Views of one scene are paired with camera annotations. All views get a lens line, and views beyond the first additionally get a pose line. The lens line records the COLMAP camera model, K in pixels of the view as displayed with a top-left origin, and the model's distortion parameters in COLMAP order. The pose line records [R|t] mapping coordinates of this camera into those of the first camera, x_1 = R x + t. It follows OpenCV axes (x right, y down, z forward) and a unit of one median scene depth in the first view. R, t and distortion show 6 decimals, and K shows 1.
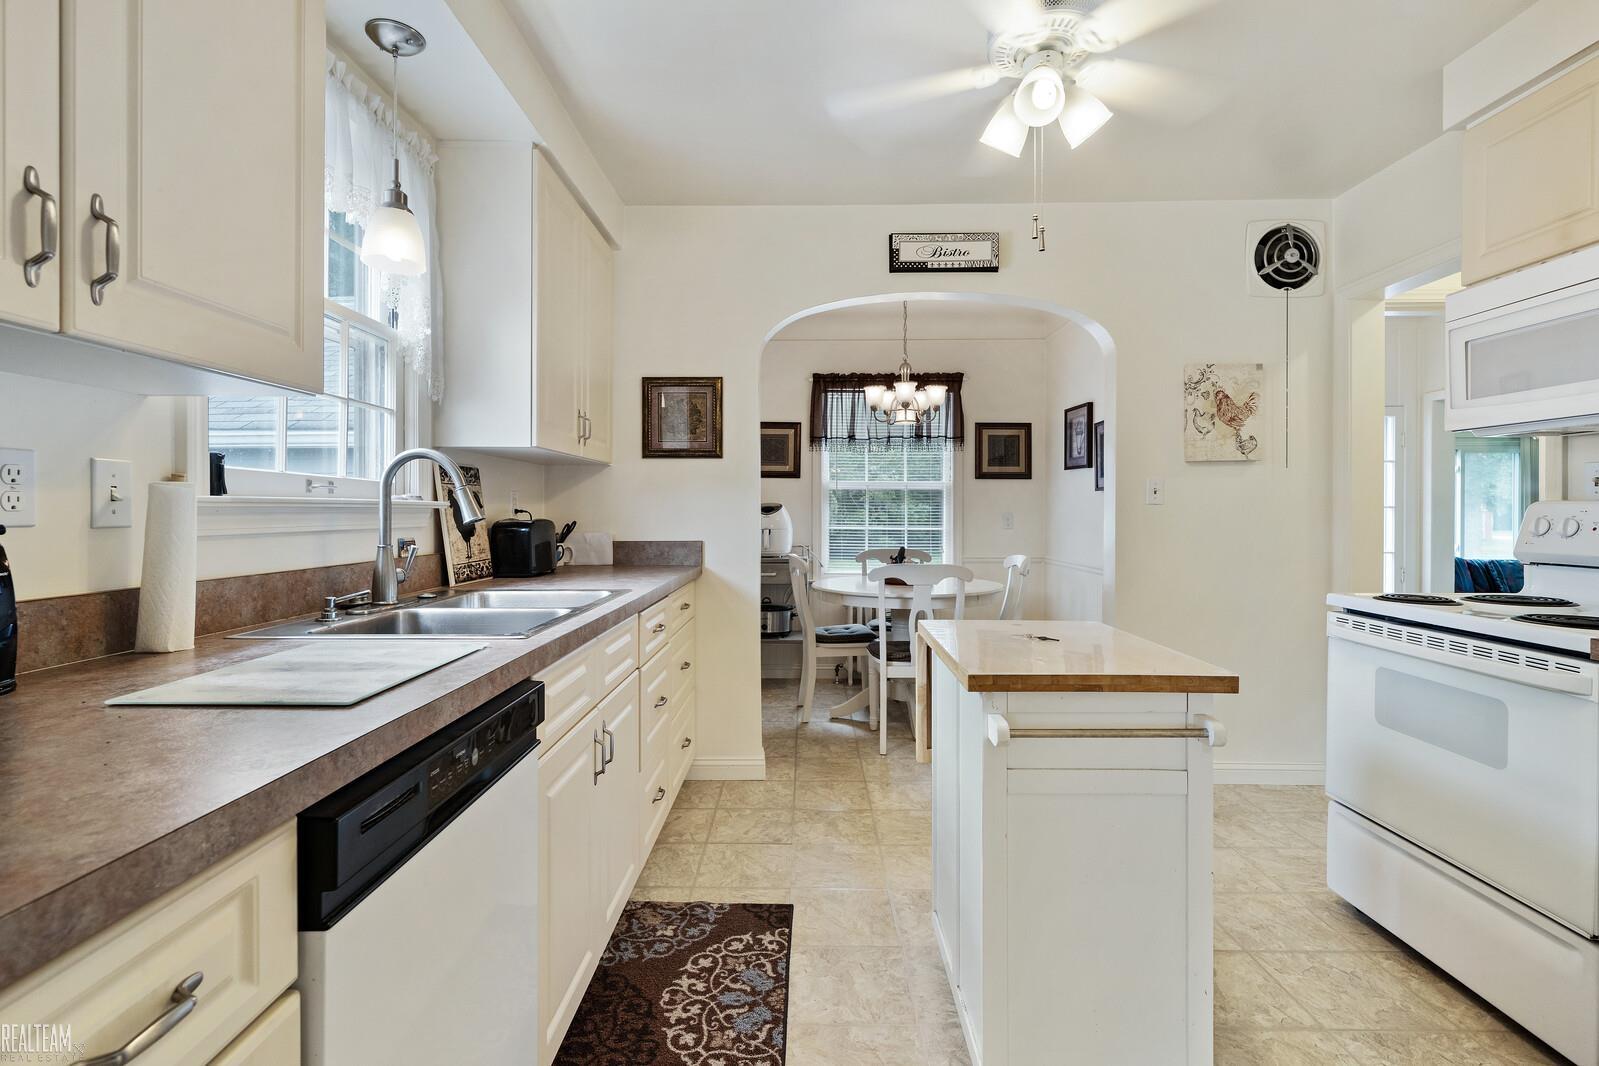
lens RADIAL K [[735.6, 0, 792.3], [0, 735.6, 517.1], [0, 0, 1]] dist [0.001620, 0.000121]
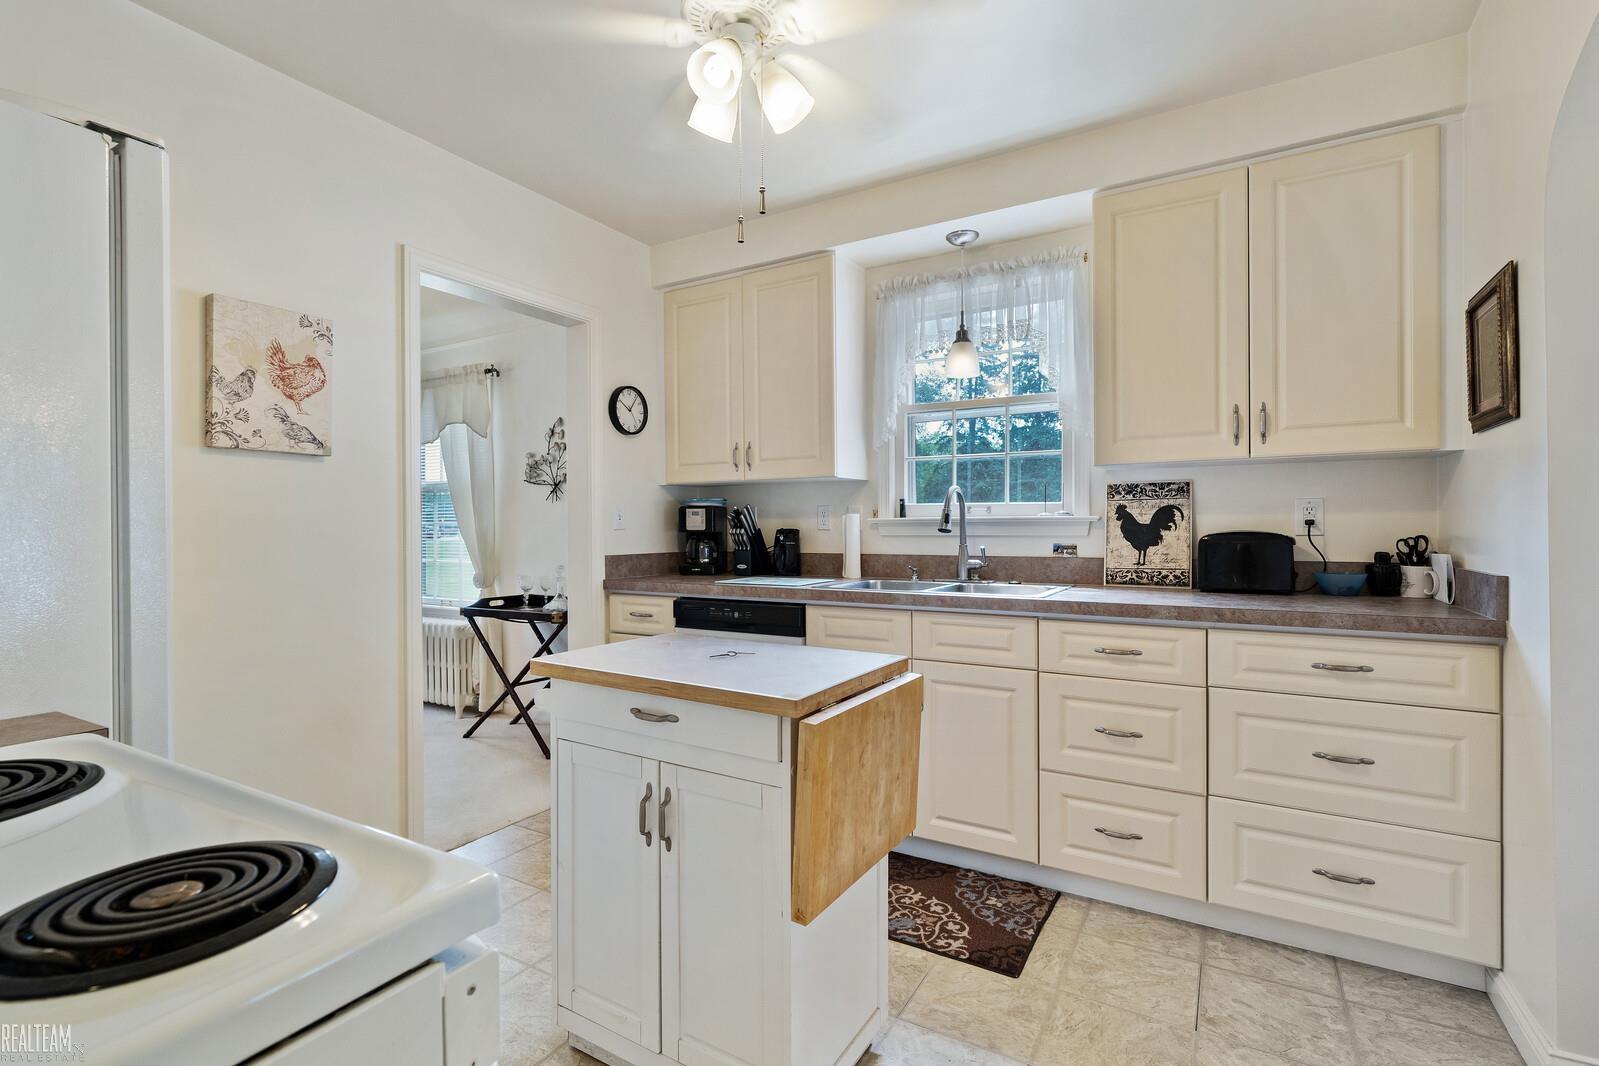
lens RADIAL K [[735.6, 0, 792.4], [0, 735.6, 534.8], [0, 0, 1]] dist [0.001620, 0.000121]
pose [[-0.497671, 0.005168, -0.867350, 0.957986], [-0.001488, 0.999976, 0.006812, 0.006070], [0.867364, 0.004681, -0.497652, 1.317623]]
